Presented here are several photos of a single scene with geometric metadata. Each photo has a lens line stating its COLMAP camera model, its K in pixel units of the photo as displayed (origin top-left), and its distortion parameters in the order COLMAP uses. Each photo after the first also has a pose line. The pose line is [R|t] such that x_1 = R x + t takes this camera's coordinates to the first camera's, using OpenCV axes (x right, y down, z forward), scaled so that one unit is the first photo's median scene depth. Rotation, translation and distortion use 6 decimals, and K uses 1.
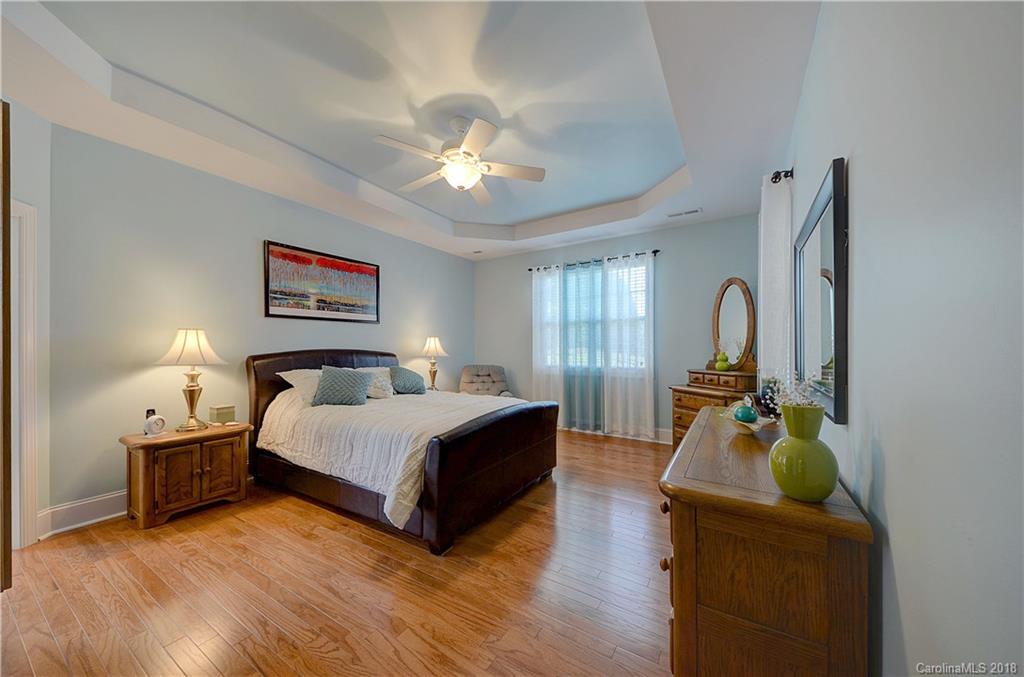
lens RADIAL K [[358.8, 0, 509.9], [0, 358.8, 347.1], [0, 0, 1]] dist [0.054202, -0.019232]
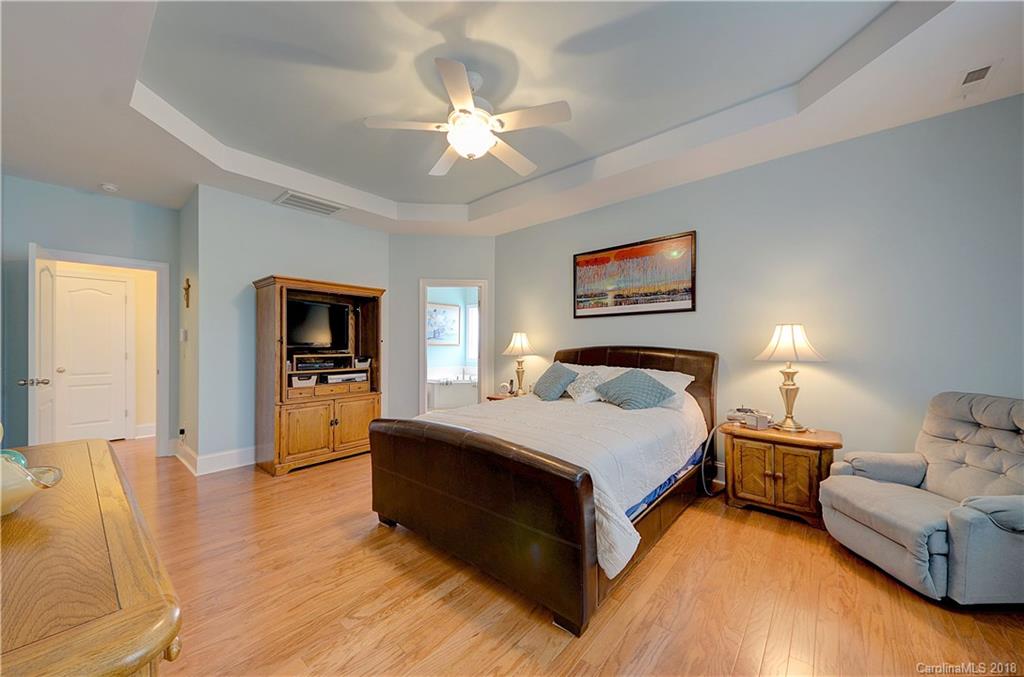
lens RADIAL K [[353.7, 0, 469.7], [0, 353.7, 331.2], [0, 0, 1]] dist [0.051368, -0.018276]
pose [[-0.177767, -0.035013, -0.983450, 0.484542], [0.001713, 0.999354, -0.035888, -0.000502], [0.984071, -0.008064, -0.177592, 0.791057]]
